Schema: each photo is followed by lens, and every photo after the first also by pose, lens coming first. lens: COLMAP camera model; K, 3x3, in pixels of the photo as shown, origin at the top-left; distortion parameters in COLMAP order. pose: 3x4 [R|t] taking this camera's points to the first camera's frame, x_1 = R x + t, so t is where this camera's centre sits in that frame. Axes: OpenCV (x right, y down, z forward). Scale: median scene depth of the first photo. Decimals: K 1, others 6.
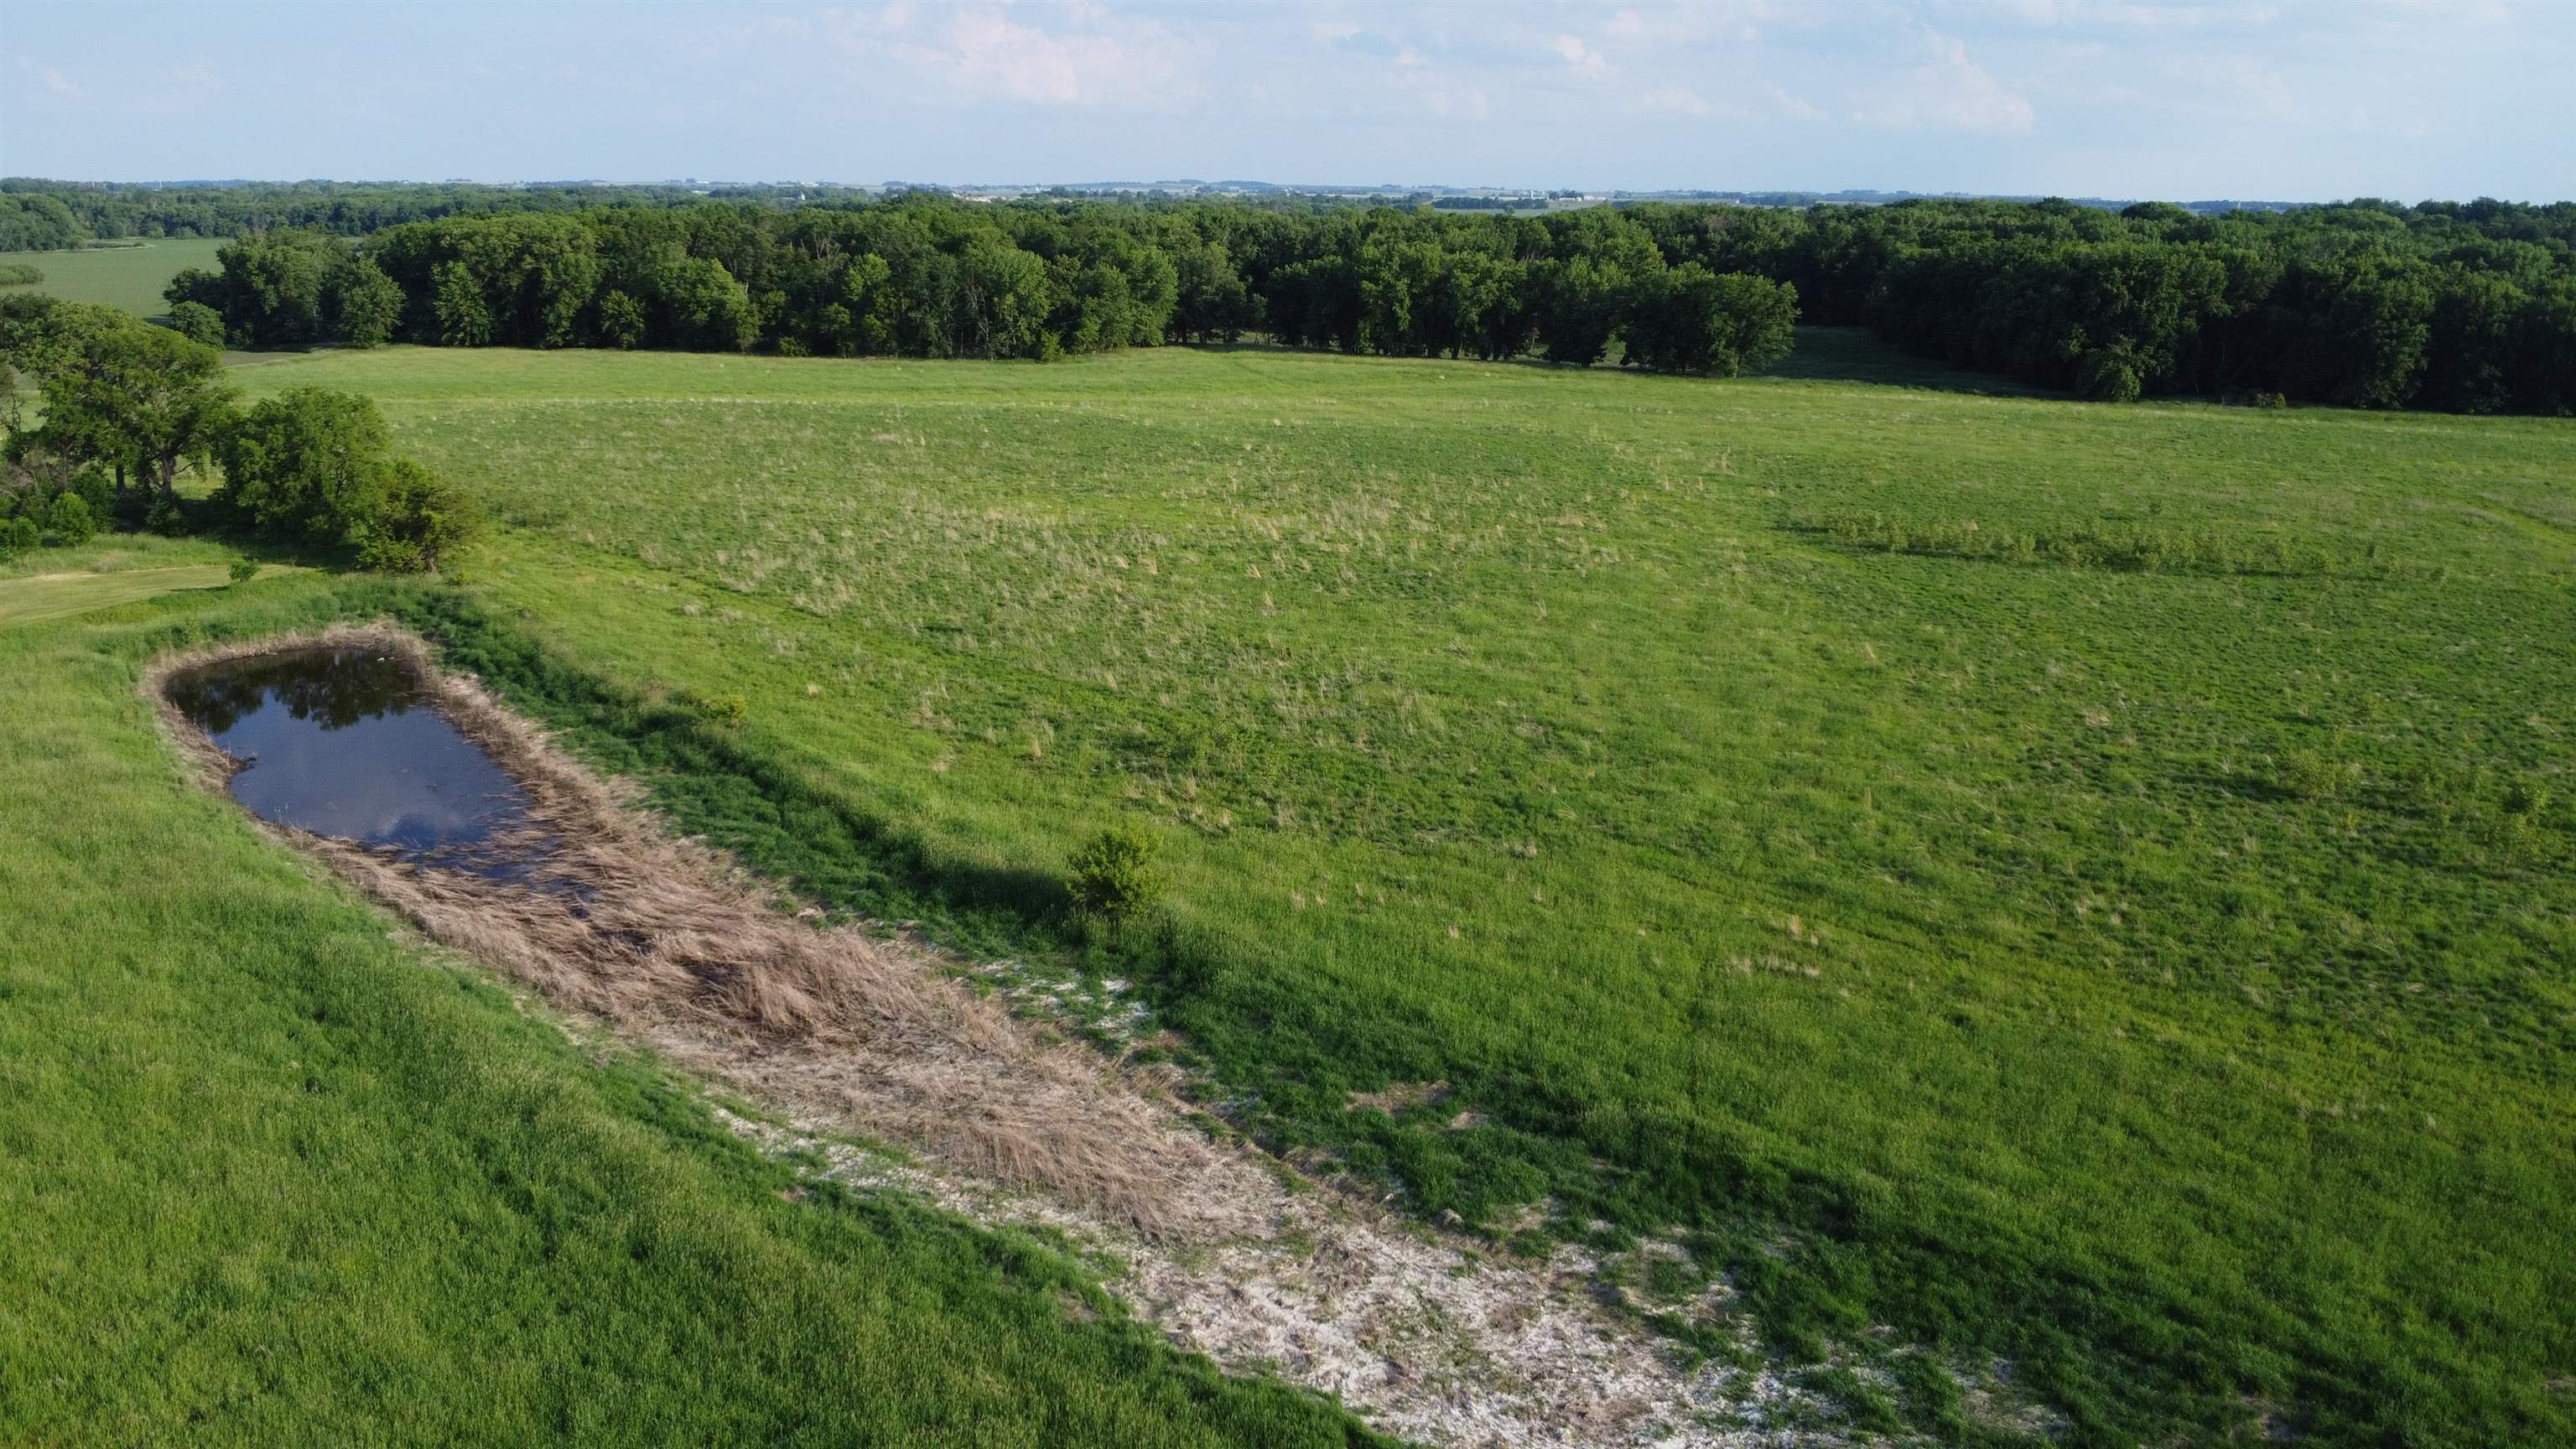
lens RADIAL K [[1866.6, 0, 1285.6], [0, 1866.6, 727.1], [0, 0, 1]] dist [-0.028963, -0.009662]
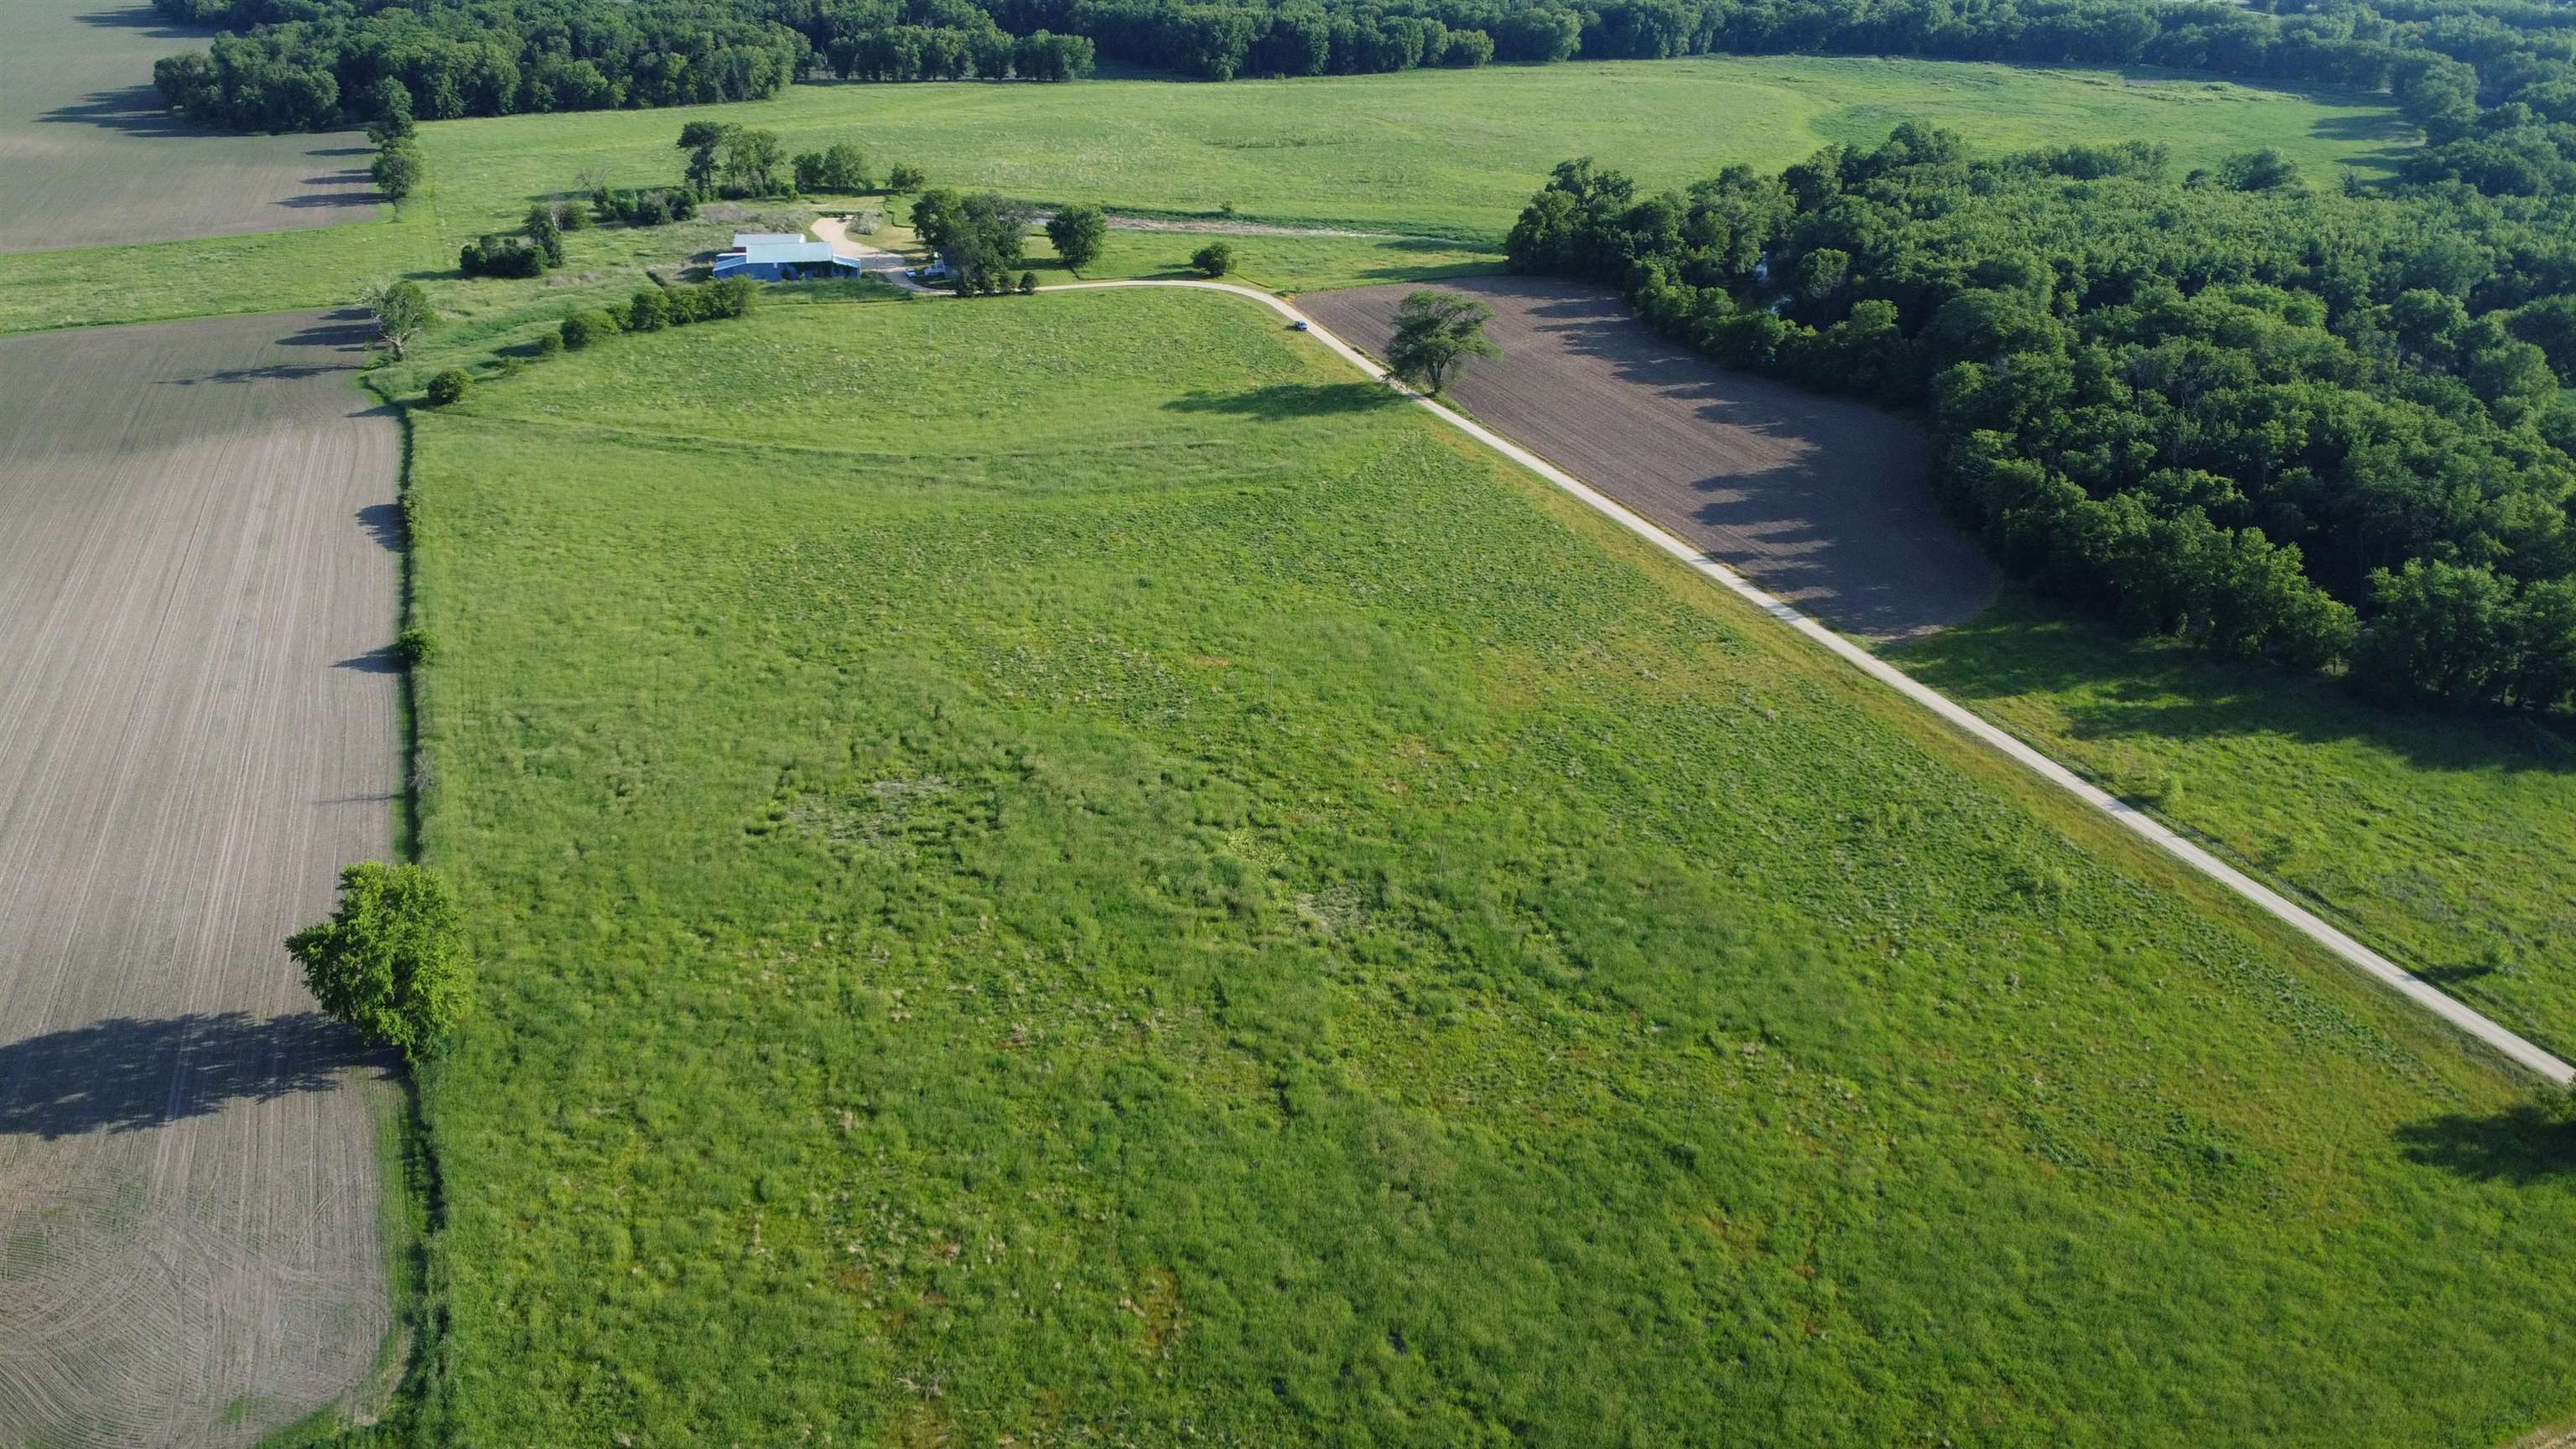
lens RADIAL K [[1866.6, 0, 1289.2], [0, 1866.6, 729.2], [0, 0, 1]] dist [-0.028963, -0.009662]
pose [[0.831538, -0.251169, 0.495438, -0.838133], [0.151098, 0.960575, 0.233377, 0.081131], [-0.534522, -0.119202, 0.836706, -1.110698]]
